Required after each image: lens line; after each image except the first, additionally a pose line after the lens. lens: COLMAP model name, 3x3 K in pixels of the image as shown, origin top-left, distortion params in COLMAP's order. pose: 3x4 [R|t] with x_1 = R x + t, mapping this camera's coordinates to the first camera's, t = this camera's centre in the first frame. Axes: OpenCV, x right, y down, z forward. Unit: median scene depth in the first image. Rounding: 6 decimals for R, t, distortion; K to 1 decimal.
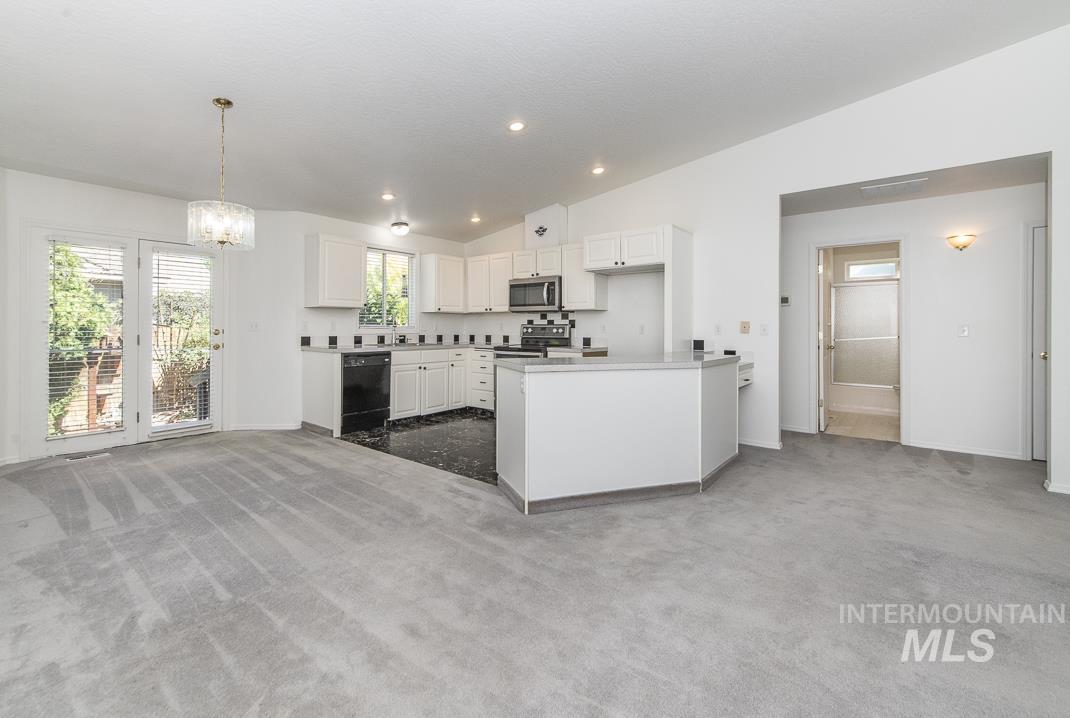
lens RADIAL K [[438.1, 0, 491.8], [0, 438.1, 324.4], [0, 0, 1]] dist [-0.010797, 0.002185]
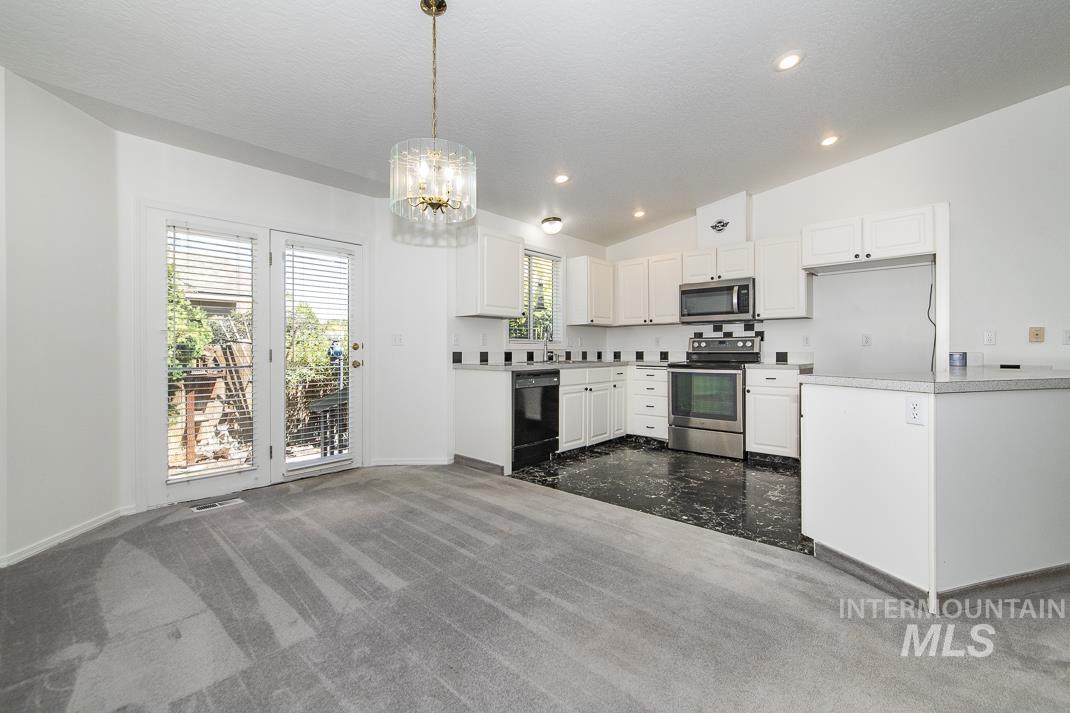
lens RADIAL K [[436.7, 0, 540.5], [0, 436.7, 350.2], [0, 0, 1]] dist [-0.007844, -0.001411]
pose [[0.999603, -0.006599, -0.027405, -0.238045], [0.006811, 0.999948, 0.007638, 0.018581], [0.027353, -0.007822, 0.999595, 0.173825]]
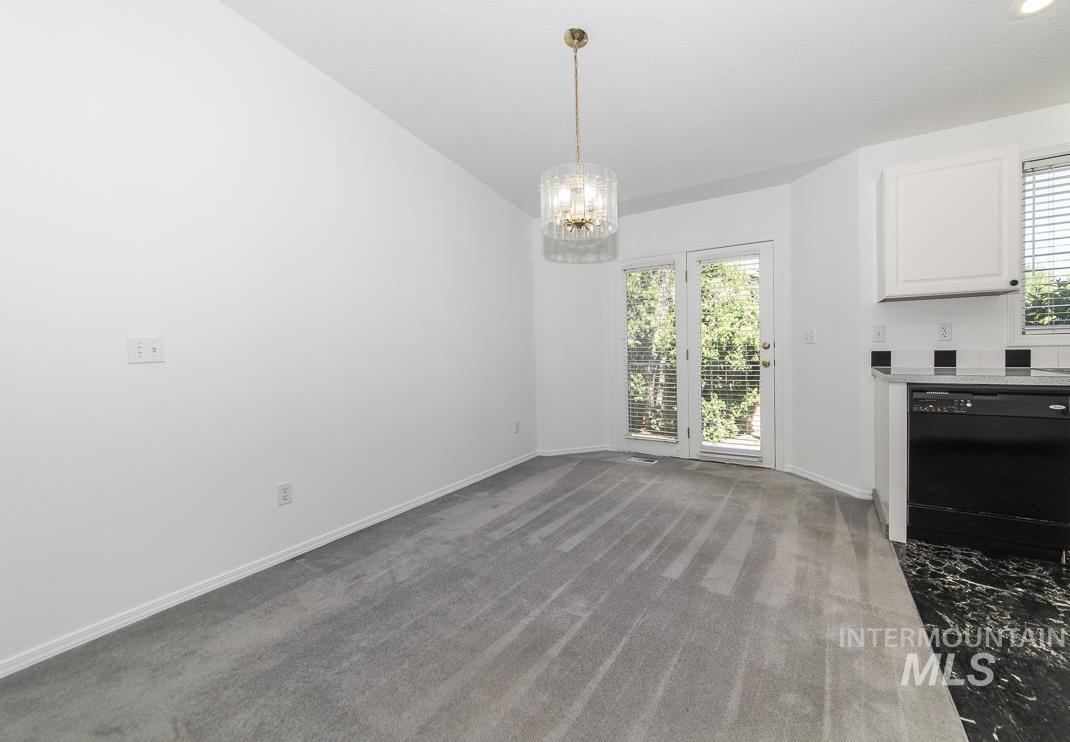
lens RADIAL K [[417.6, 0, 596.8], [0, 417.6, 356.5], [0, 0, 1]] dist [-0.003545, -0.000072]
pose [[0.207613, 0.011314, -0.978146, 0.053175], [0.024970, 0.999546, 0.016861, 0.015128], [0.977892, -0.027925, 0.207236, 0.482639]]
